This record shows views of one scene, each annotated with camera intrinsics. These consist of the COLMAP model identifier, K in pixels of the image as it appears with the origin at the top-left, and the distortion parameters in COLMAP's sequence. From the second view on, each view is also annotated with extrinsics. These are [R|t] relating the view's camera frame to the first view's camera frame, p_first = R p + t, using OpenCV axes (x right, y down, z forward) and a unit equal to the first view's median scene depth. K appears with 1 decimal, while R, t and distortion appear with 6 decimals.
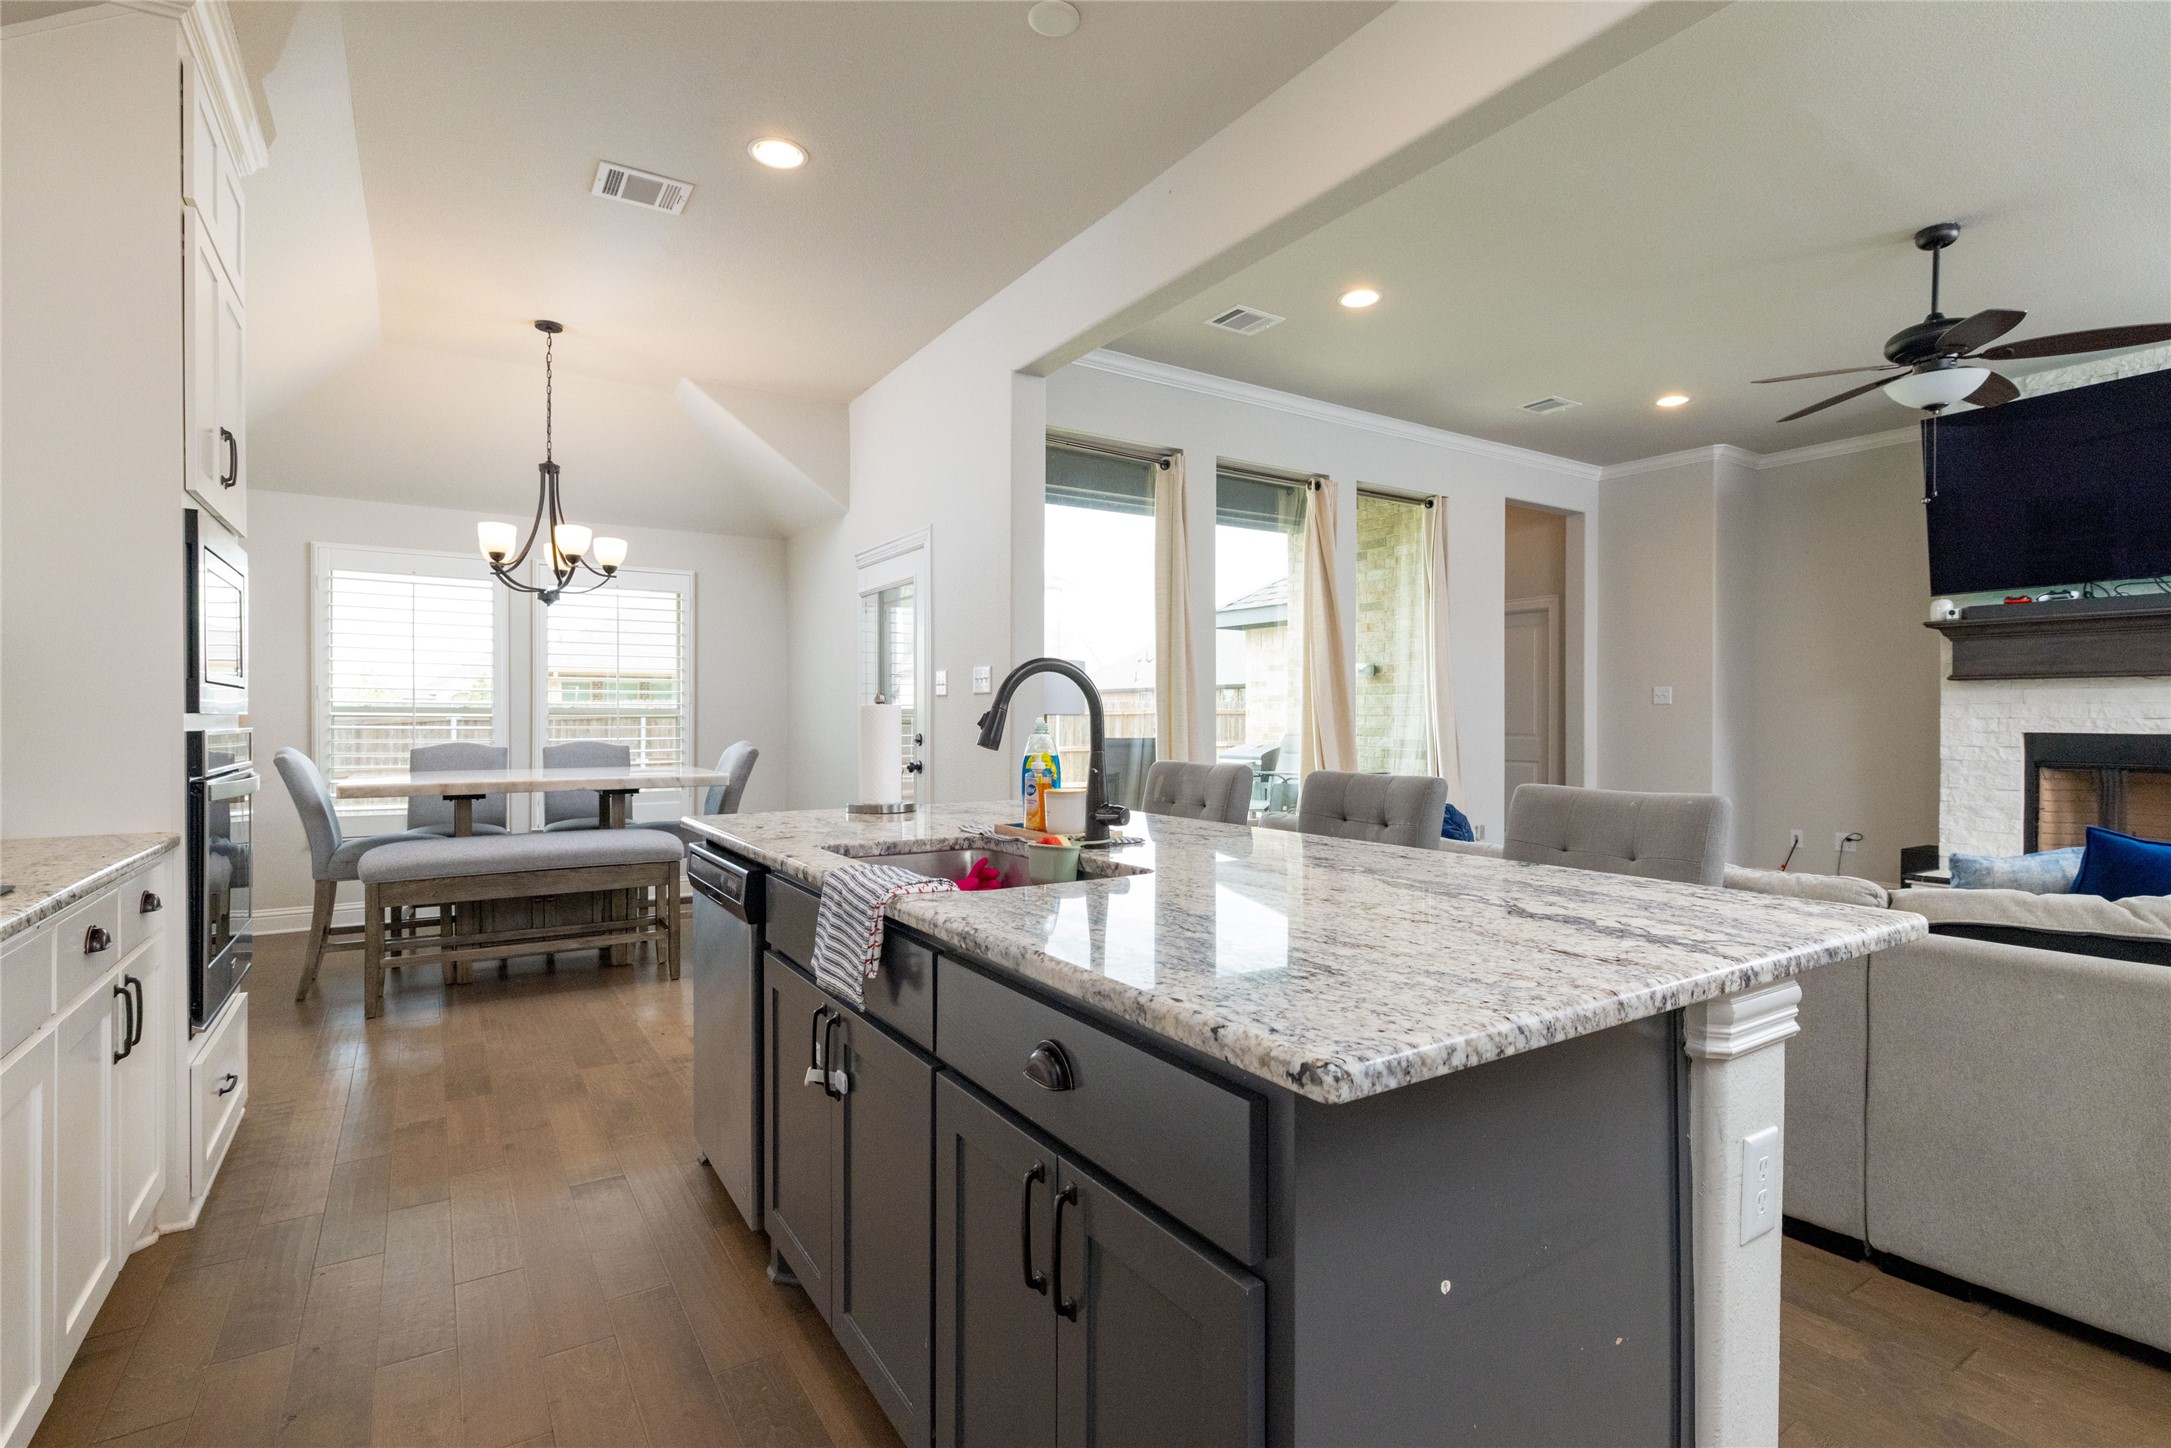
lens RADIAL K [[1026.0, 0, 1086.6], [0, 1026.0, 717.9], [0, 0, 1]] dist [0.000231, 0.000094]
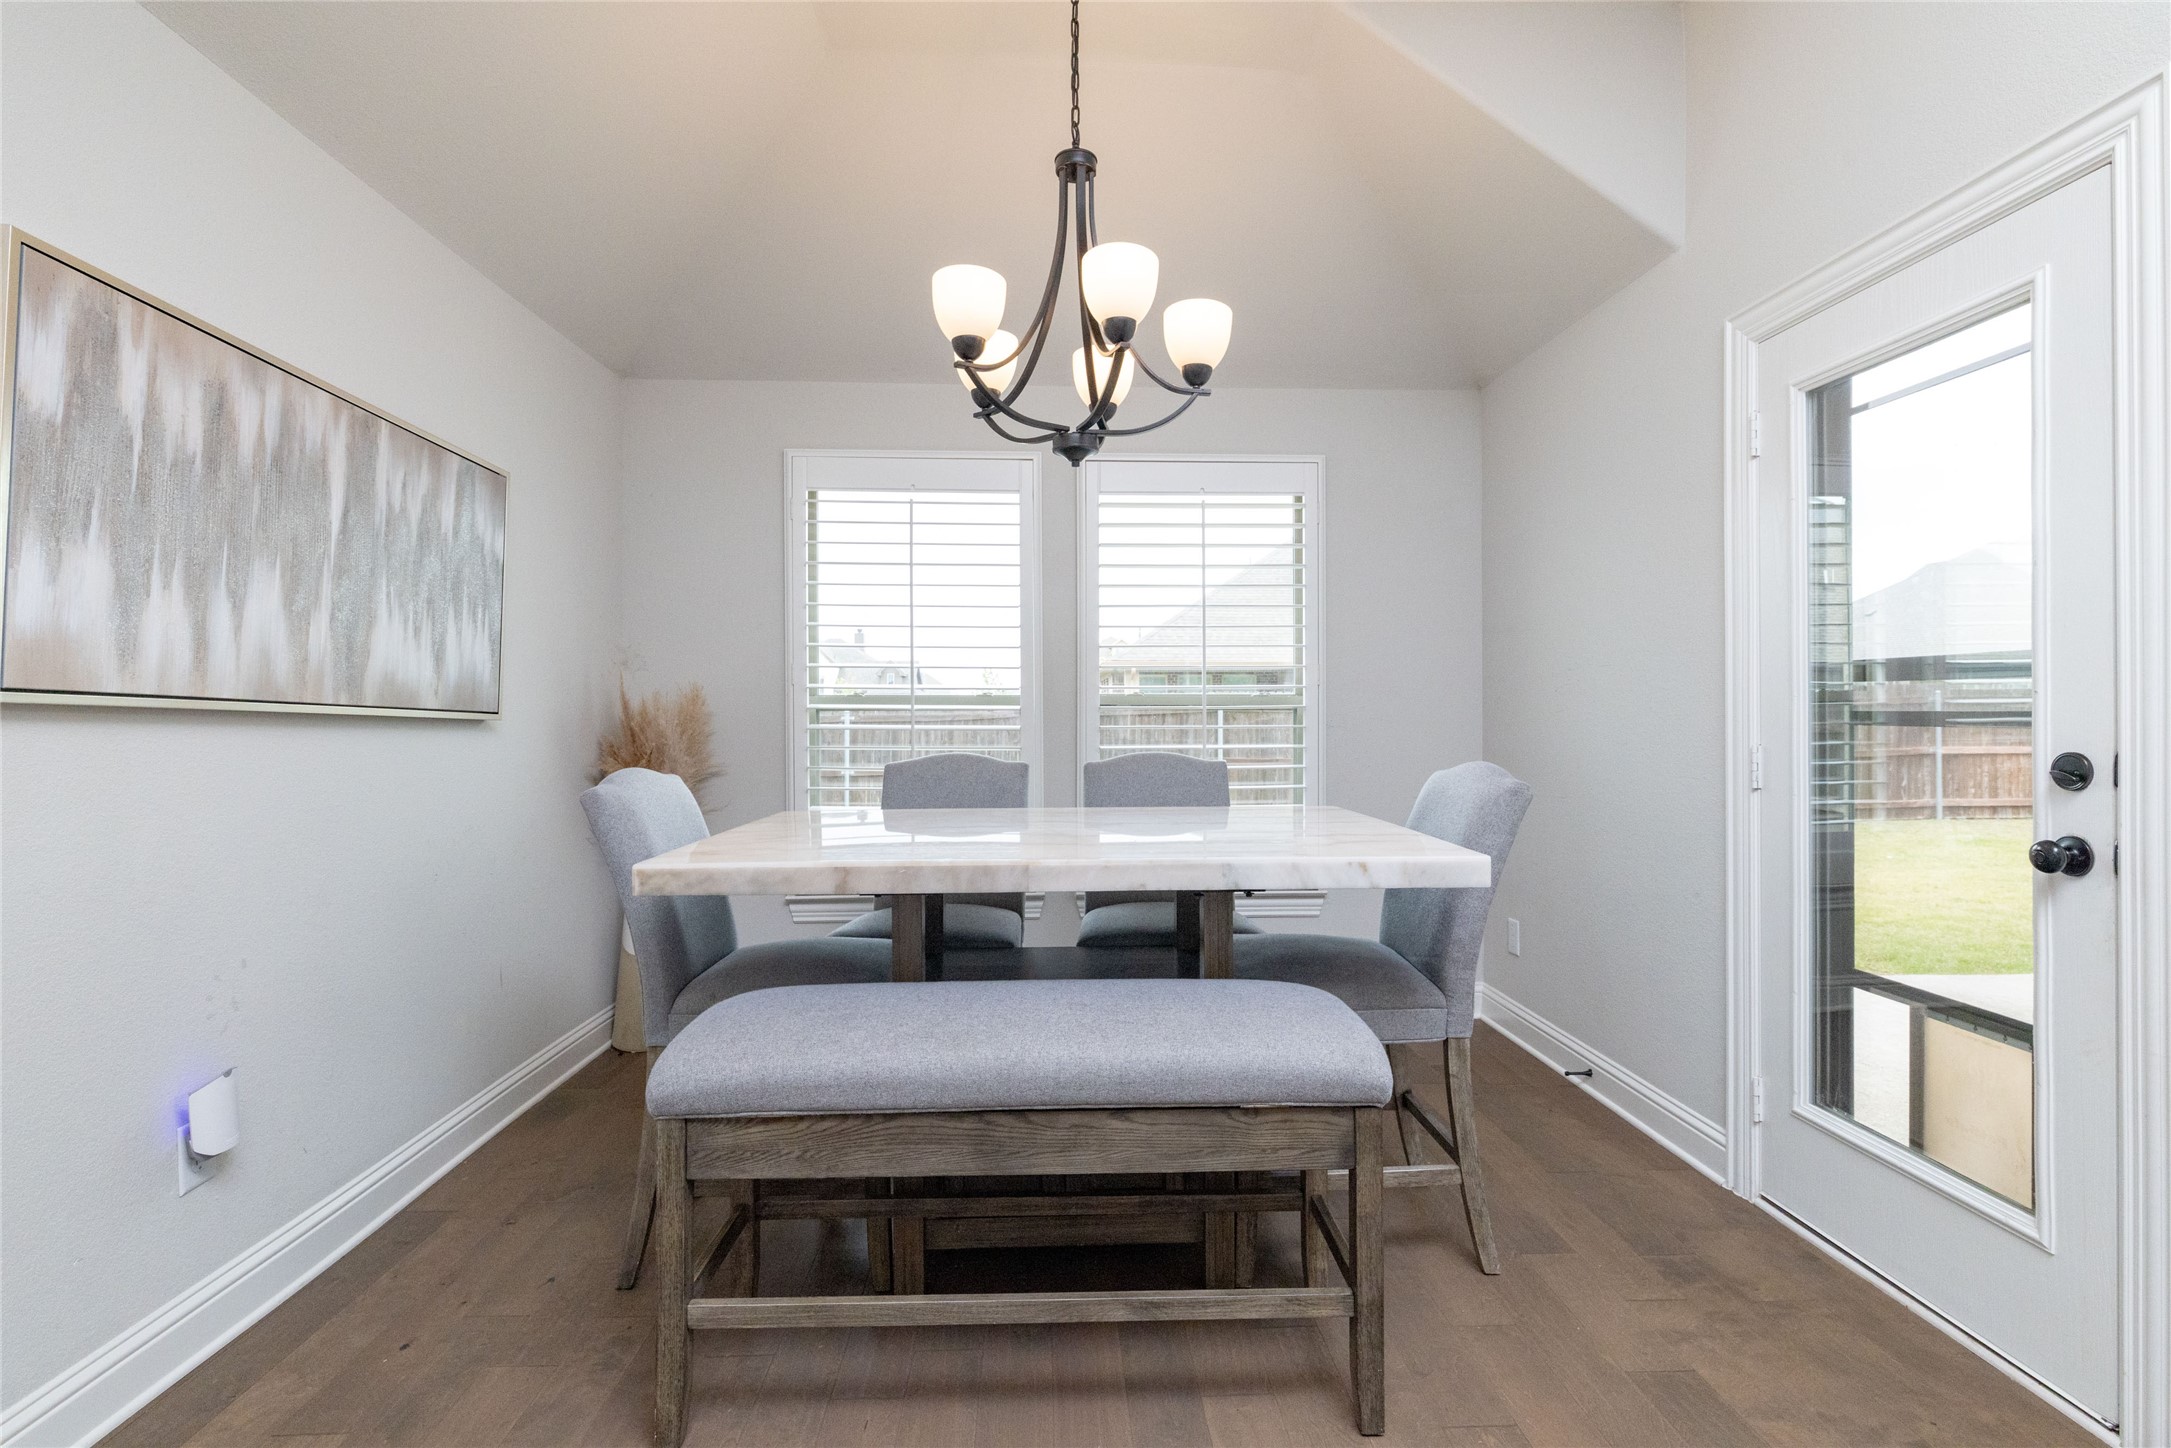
lens RADIAL K [[1026.0, 0, 1086.6], [0, 1026.0, 717.9], [0, 0, 1]] dist [0.000231, 0.000094]
pose [[0.862958, 0.000171, -0.505276, -0.330322], [0.003451, 0.999975, 0.006232, 0.000889], [0.505264, -0.007122, 0.862935, 0.694051]]
